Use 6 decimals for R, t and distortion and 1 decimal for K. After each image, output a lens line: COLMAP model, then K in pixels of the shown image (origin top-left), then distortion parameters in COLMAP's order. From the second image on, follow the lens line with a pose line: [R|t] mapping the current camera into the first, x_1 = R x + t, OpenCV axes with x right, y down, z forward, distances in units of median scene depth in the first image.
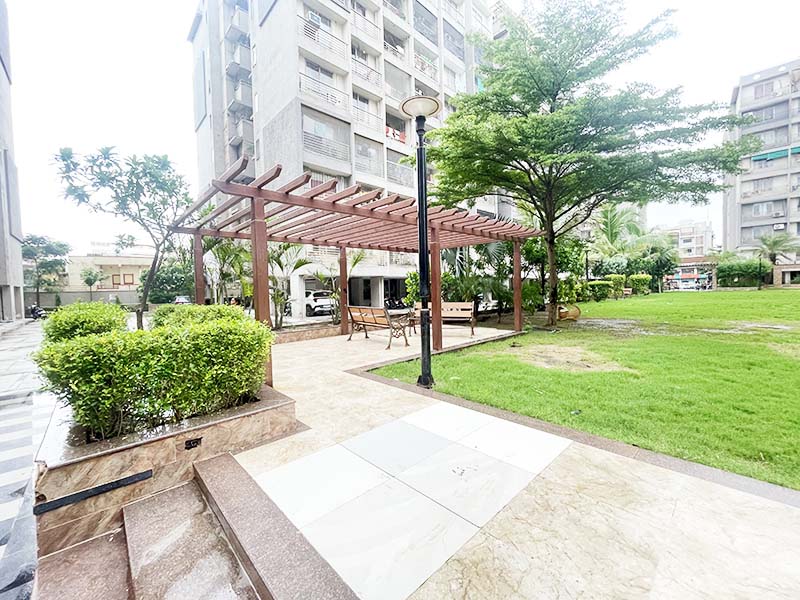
lens RADIAL K [[323.1, 0, 400.5], [0, 323.1, 299.5], [0, 0, 1]] dist [-0.003540, 0.000549]
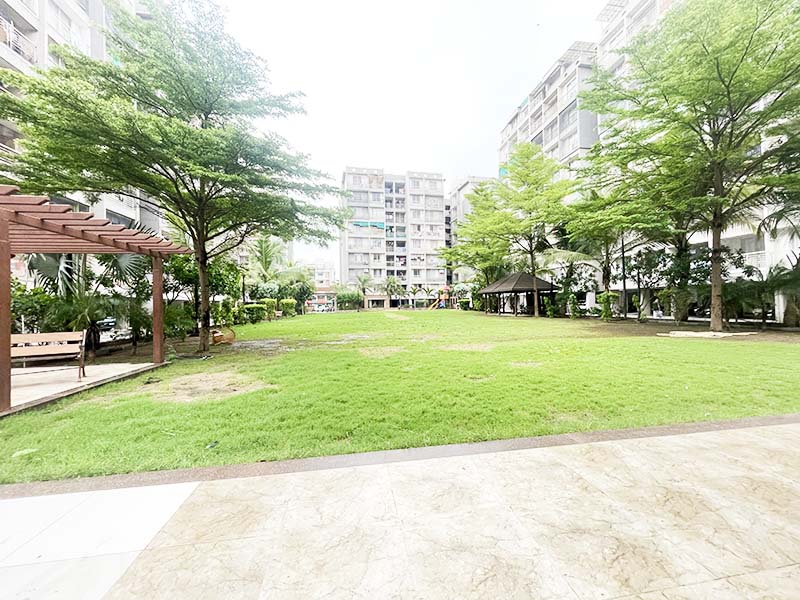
lens RADIAL K [[323.1, 0, 401.1], [0, 323.1, 299.5], [0, 0, 1]] dist [-0.003540, 0.000549]
pose [[0.566497, 0.026454, 0.823639, 0.027382], [0.031413, 0.998065, -0.053662, -0.001504], [-0.823465, 0.056272, 0.564570, -0.000239]]
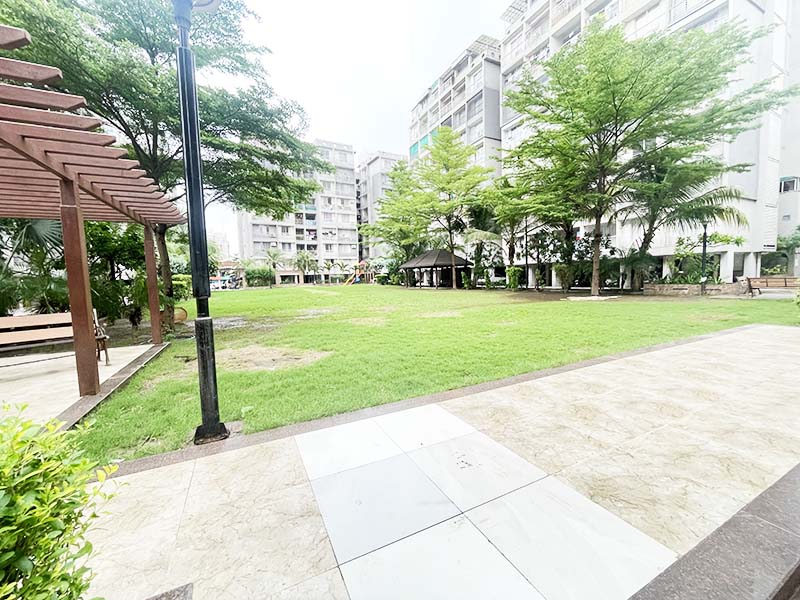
lens RADIAL K [[323.1, 0, 401.0], [0, 323.1, 299.6], [0, 0, 1]] dist [-0.003540, 0.000549]
pose [[0.295007, -0.049811, 0.954196, -0.191948], [0.053780, 0.997923, 0.035466, -0.002717], [-0.953980, 0.040854, 0.297073, 0.213344]]
